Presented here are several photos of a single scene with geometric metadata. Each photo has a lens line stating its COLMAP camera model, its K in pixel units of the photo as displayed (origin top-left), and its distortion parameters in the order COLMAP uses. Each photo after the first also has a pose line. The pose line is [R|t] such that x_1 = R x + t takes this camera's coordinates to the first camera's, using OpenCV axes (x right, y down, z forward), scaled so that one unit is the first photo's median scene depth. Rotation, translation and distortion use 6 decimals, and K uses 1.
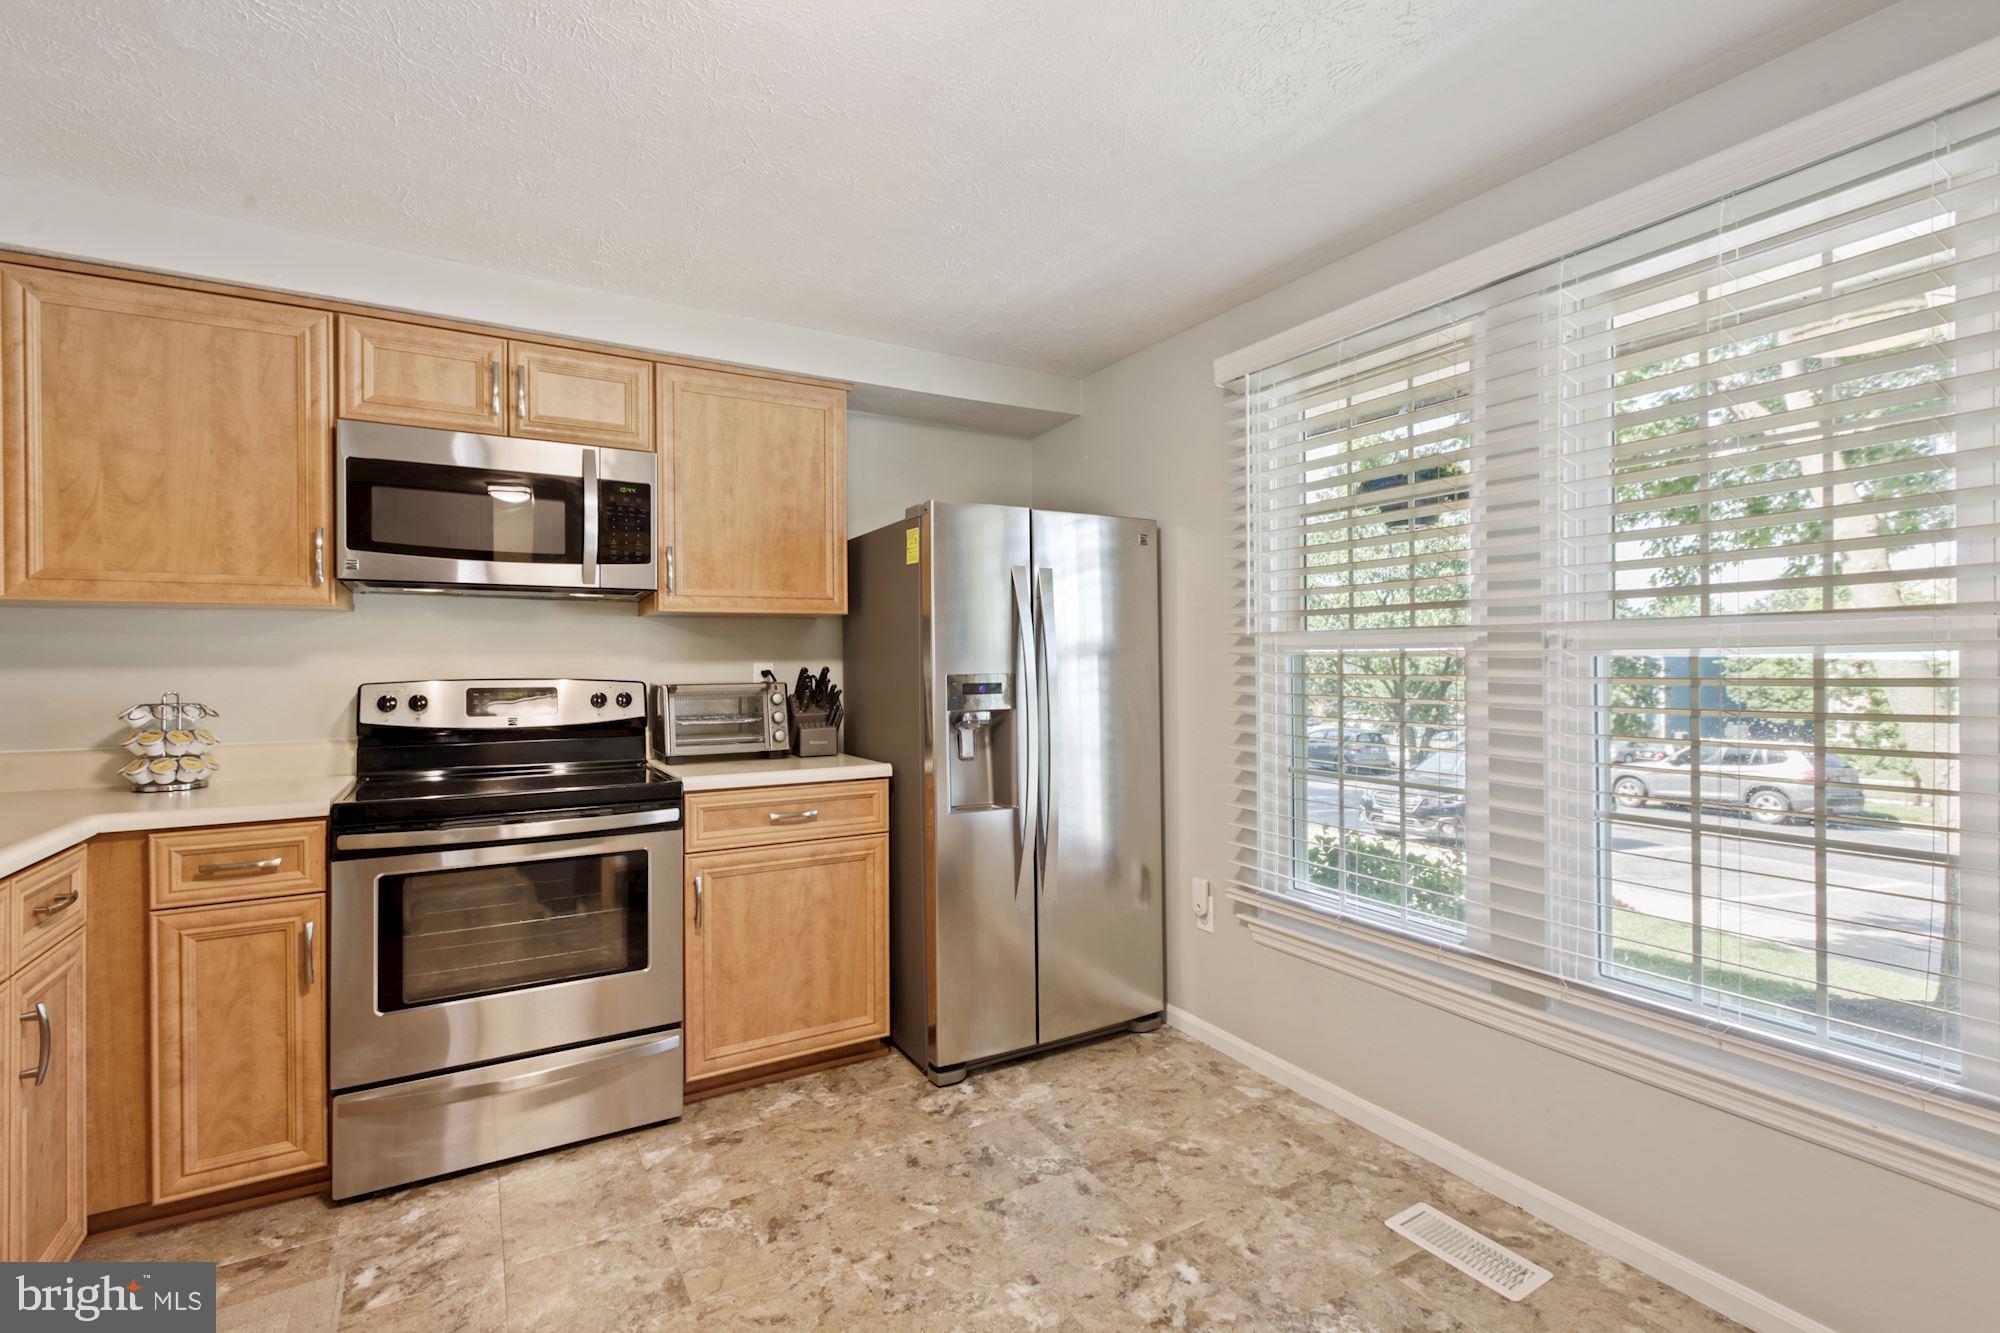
lens RADIAL K [[921.2, 0, 1025.0], [0, 921.2, 654.6], [0, 0, 1]] dist [0.001301, 0.000133]
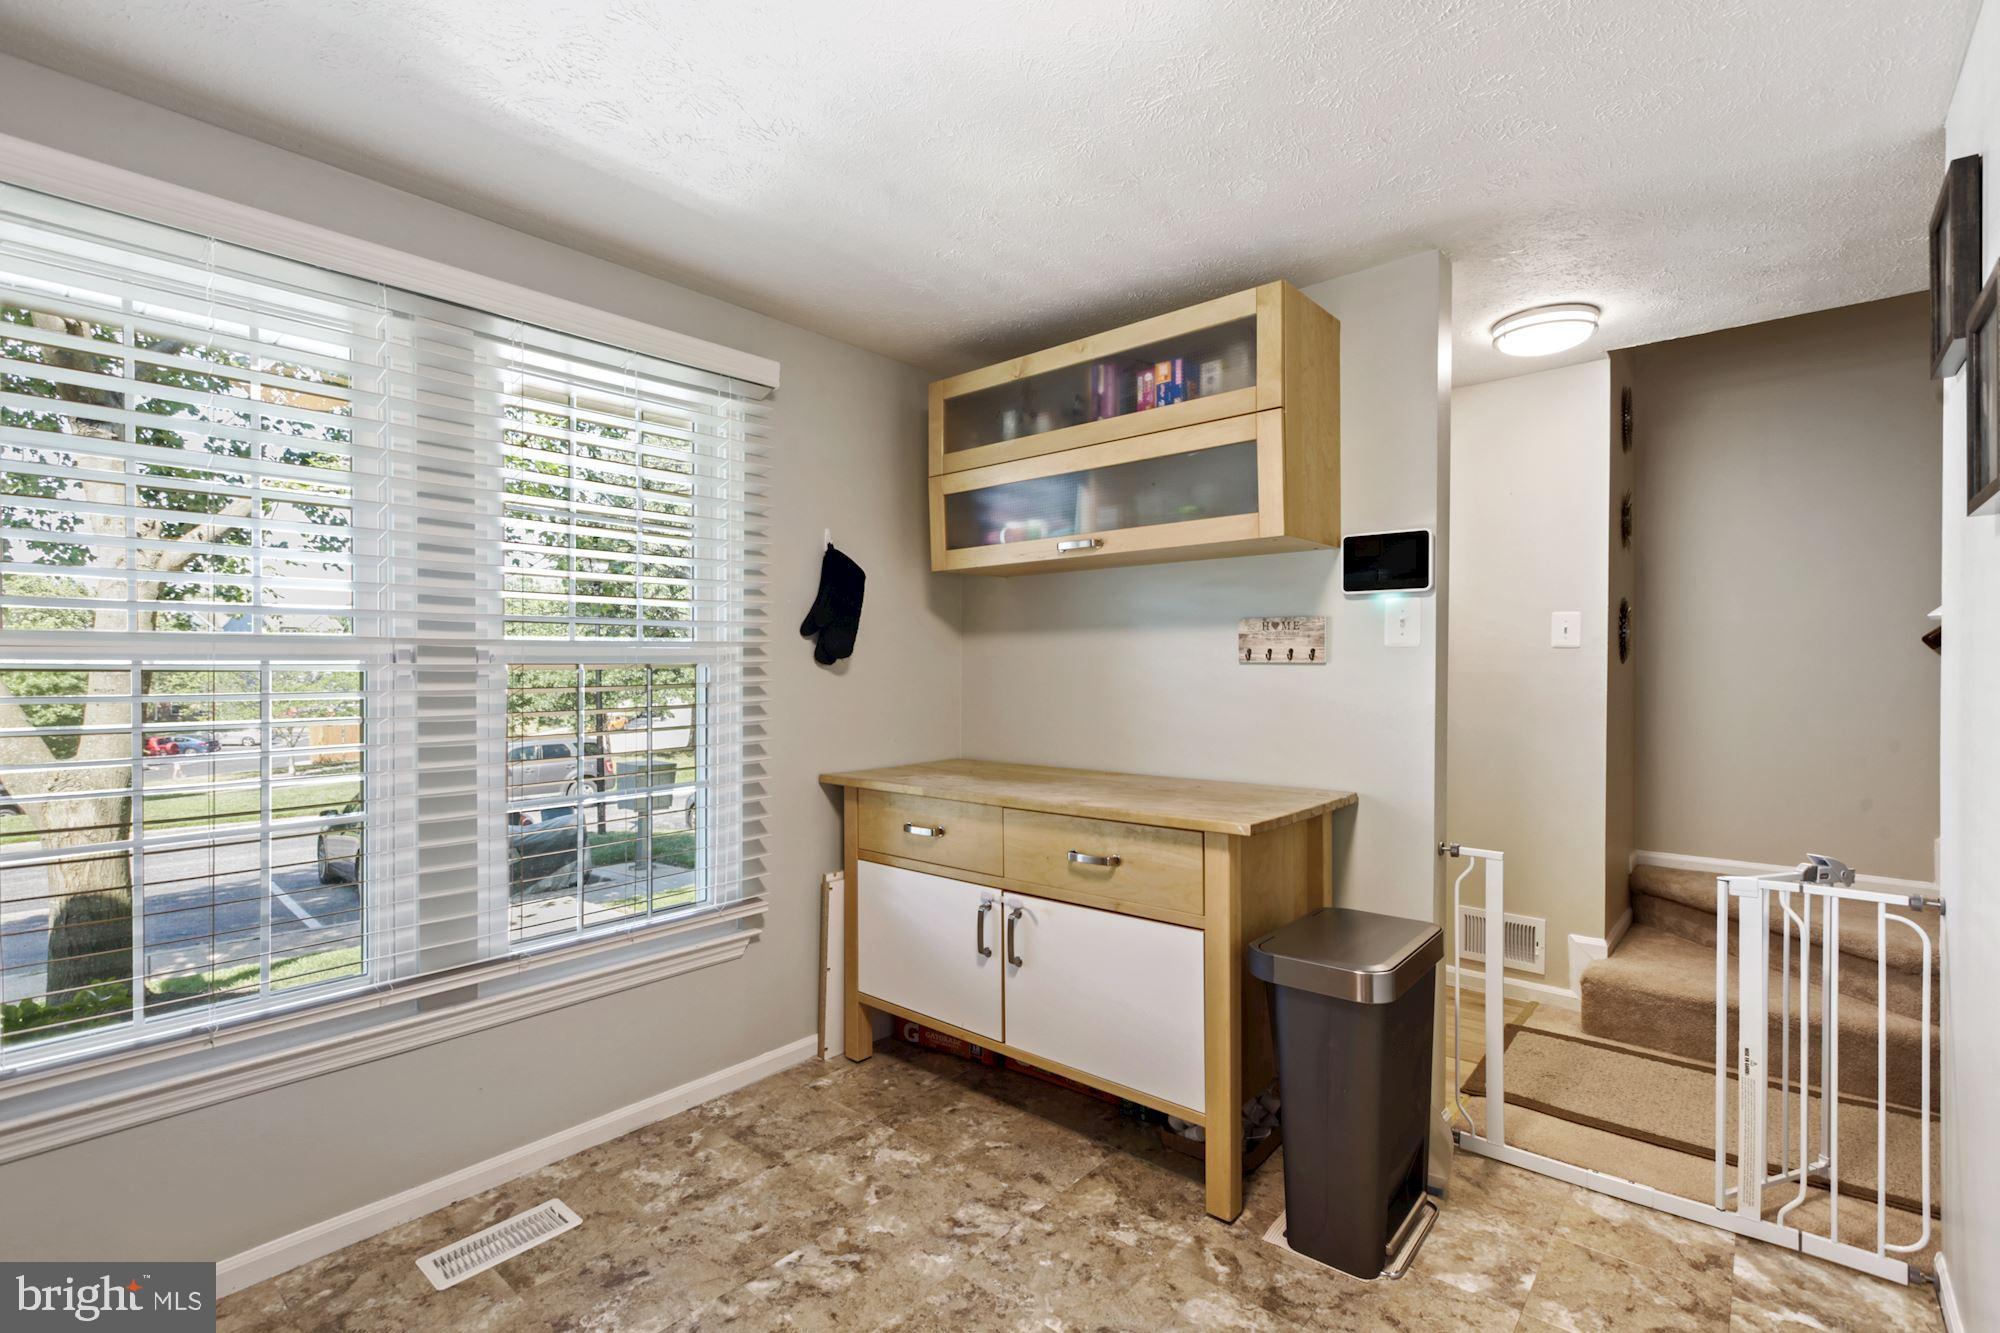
lens RADIAL K [[921.2, 0, 985.8], [0, 921.2, 657.5], [0, 0, 1]] dist [0.001301, 0.000133]
pose [[-0.296640, 0.010422, 0.954933, -0.650870], [0.000121, 0.999941, -0.010876, -0.000910], [-0.954990, -0.003111, -0.296623, 0.755681]]
